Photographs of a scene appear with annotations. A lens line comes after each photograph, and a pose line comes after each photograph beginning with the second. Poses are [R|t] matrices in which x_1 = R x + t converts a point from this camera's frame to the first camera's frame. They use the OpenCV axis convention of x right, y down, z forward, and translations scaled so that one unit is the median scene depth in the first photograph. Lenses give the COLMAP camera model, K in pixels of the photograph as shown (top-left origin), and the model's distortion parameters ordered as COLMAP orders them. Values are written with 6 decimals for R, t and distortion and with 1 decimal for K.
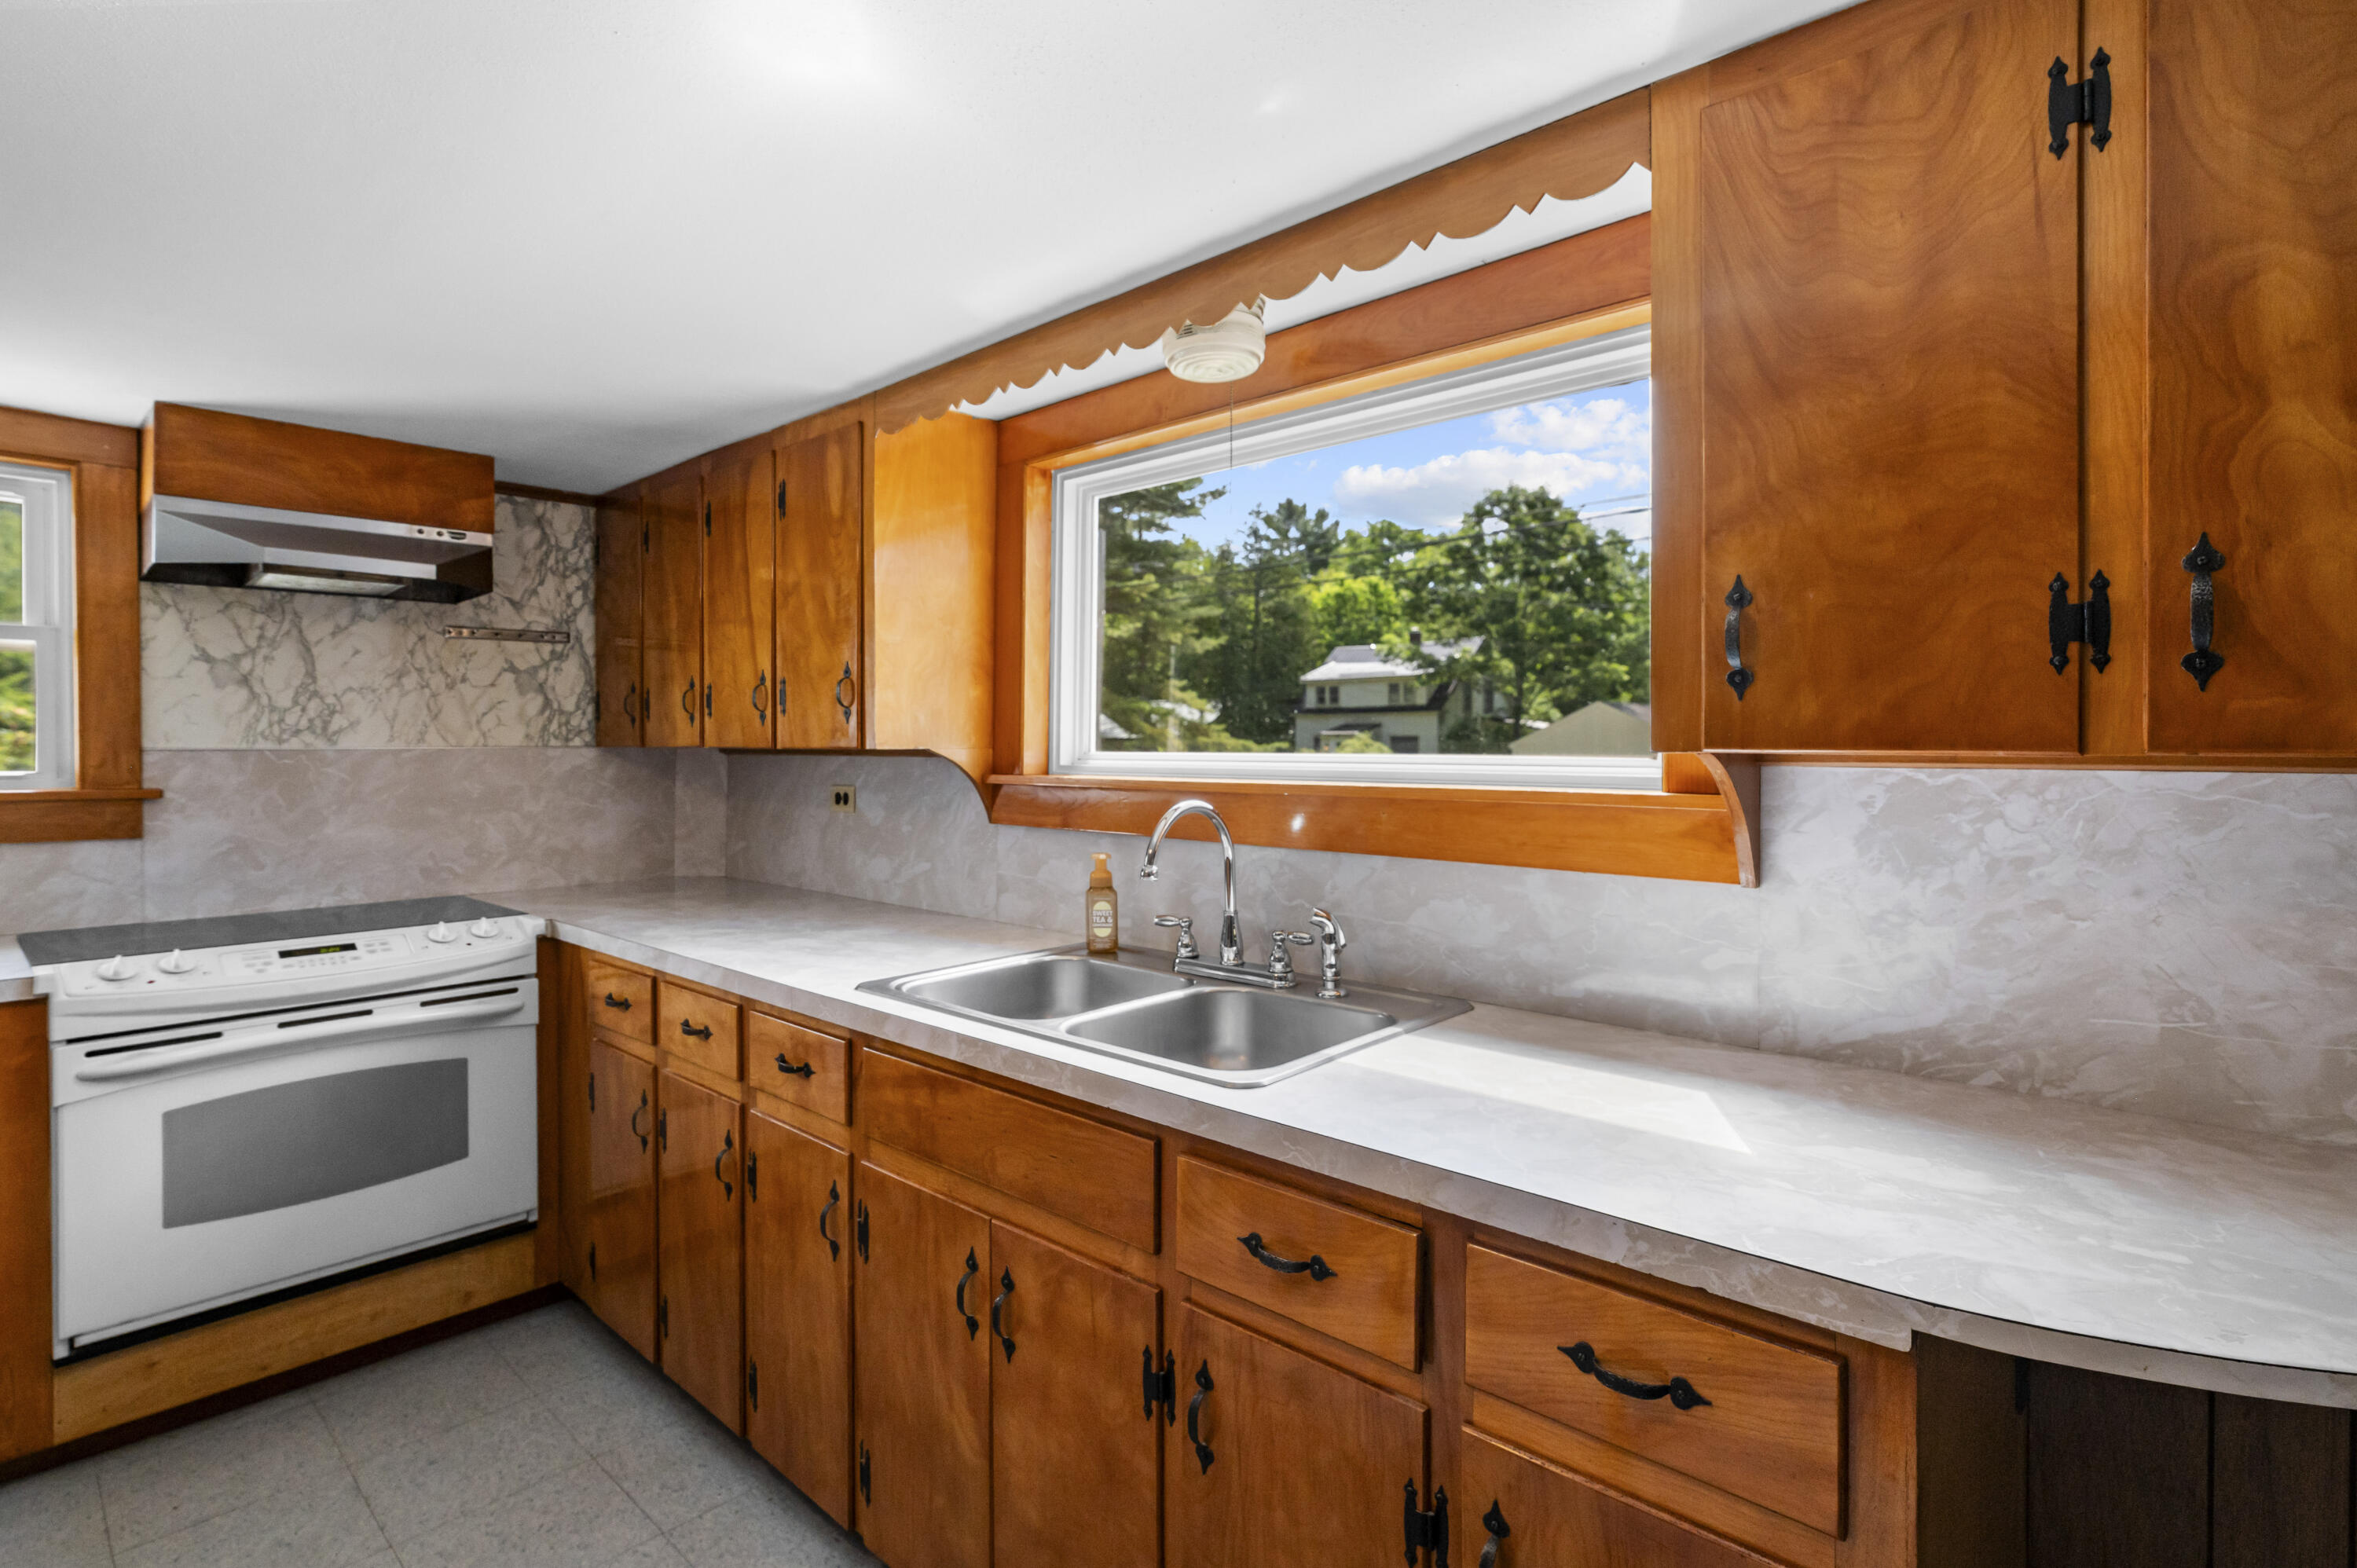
lens RADIAL K [[1120.5, 0, 1210.4], [0, 1120.5, 749.9], [0, 0, 1]] dist [-0.001597, 0.001035]
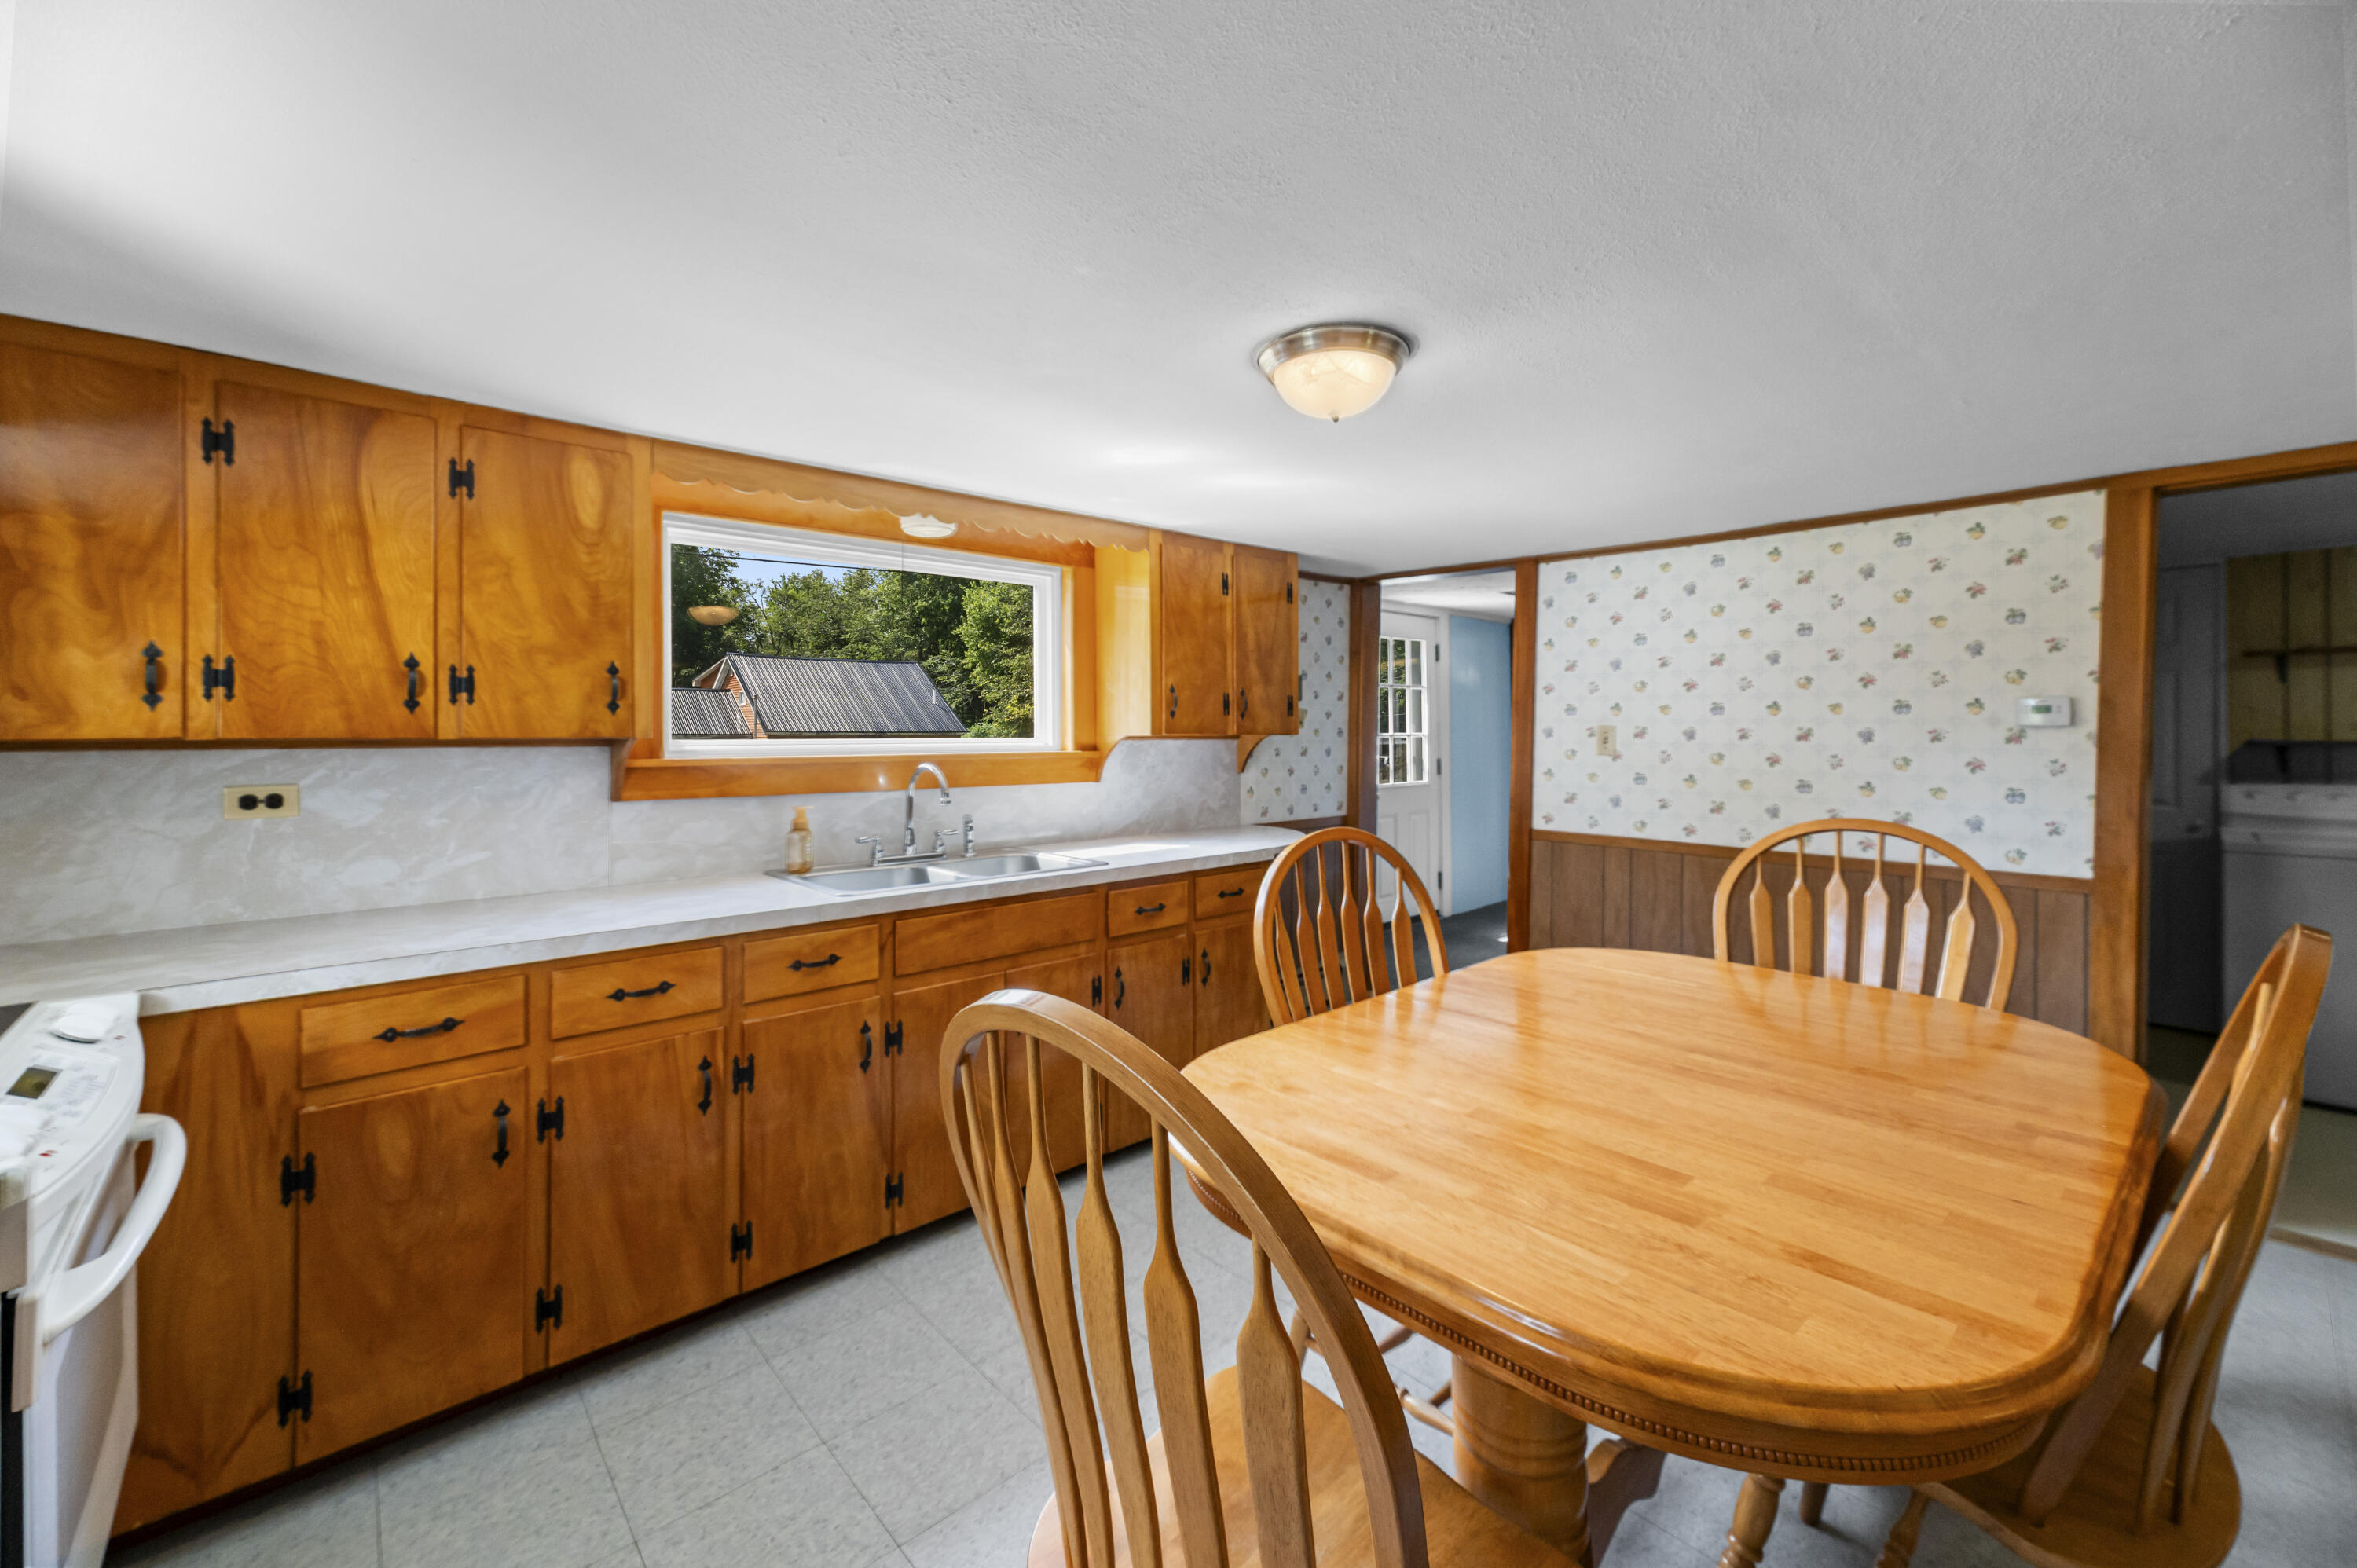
lens RADIAL K [[951.1, 0, 1162.1], [0, 951.1, 714.5], [0, 0, 1]] dist [-0.000115, 0.002145]
pose [[0.122891, 0.019531, 0.992228, -1.113952], [0.009107, 0.999742, -0.020807, 0.000011], [-0.992378, 0.011593, 0.122682, 0.308609]]
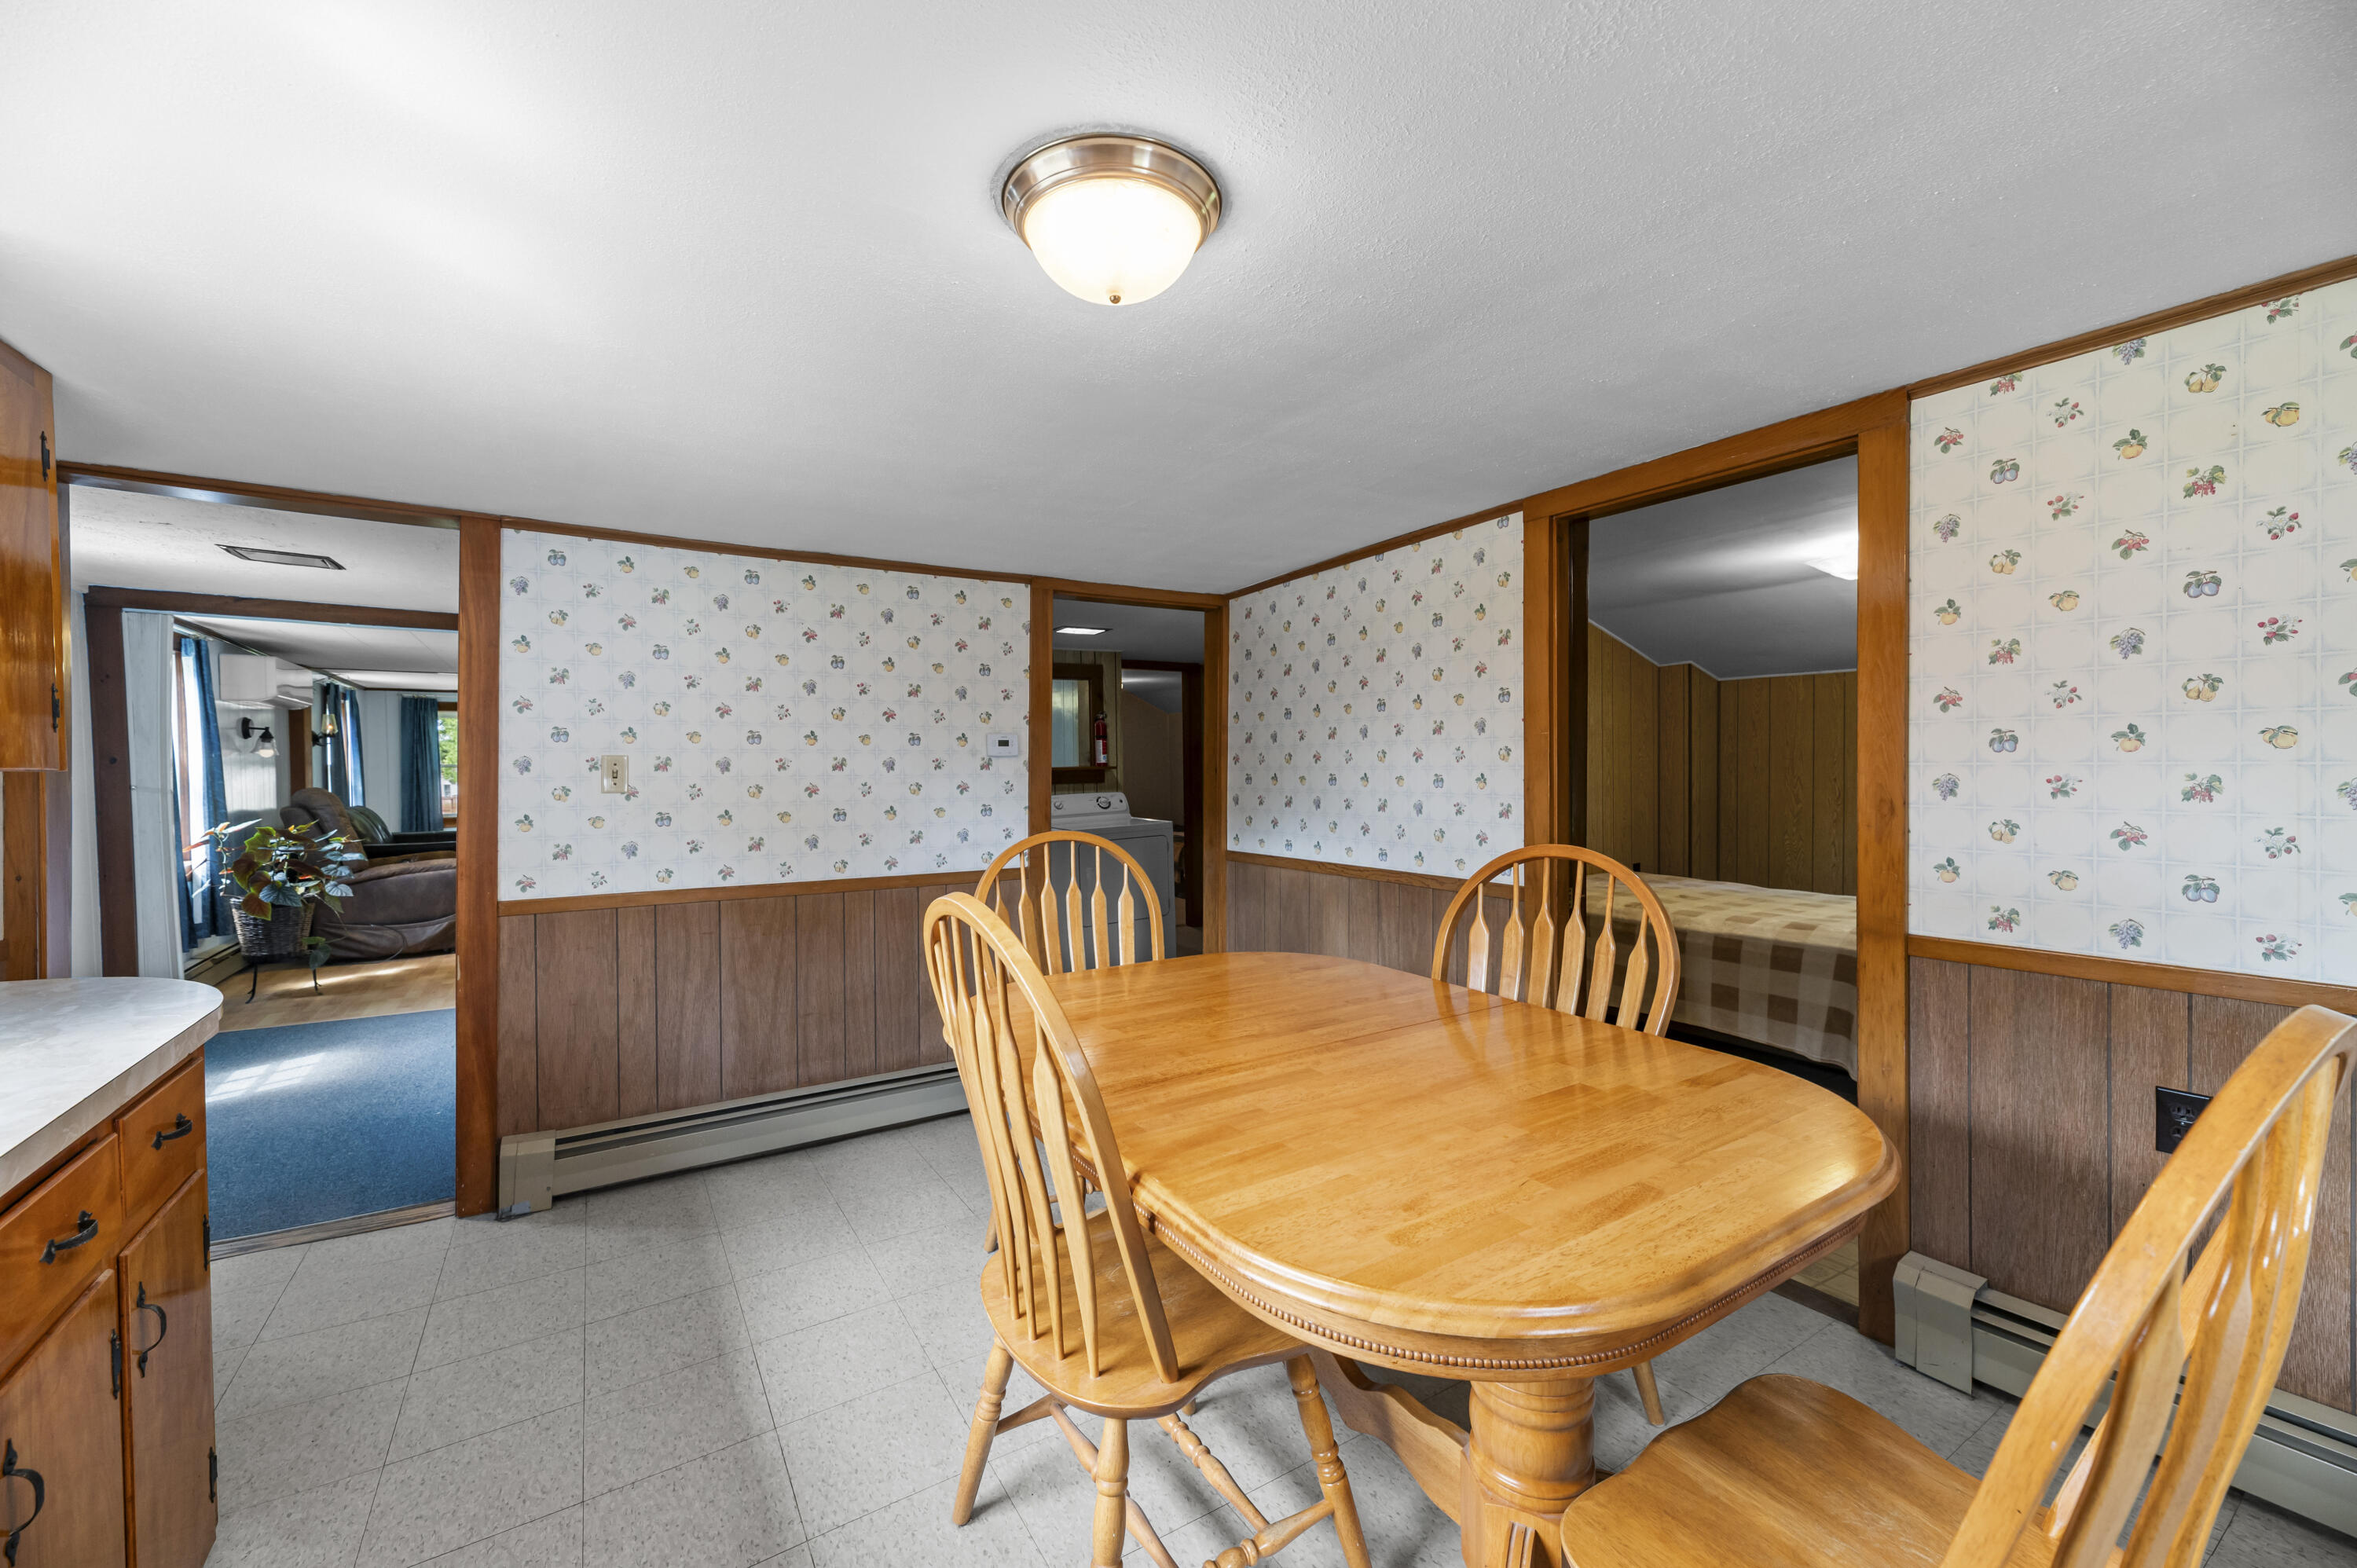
lens RADIAL K [[951.1, 0, 1192.3], [0, 951.1, 770.5], [0, 0, 1]] dist [-0.000115, 0.002145]
pose [[-0.962611, 0.012737, 0.270588, -0.574372], [0.017192, 0.999753, 0.014101, 0.006231], [-0.270341, 0.018226, -0.962592, 0.733823]]
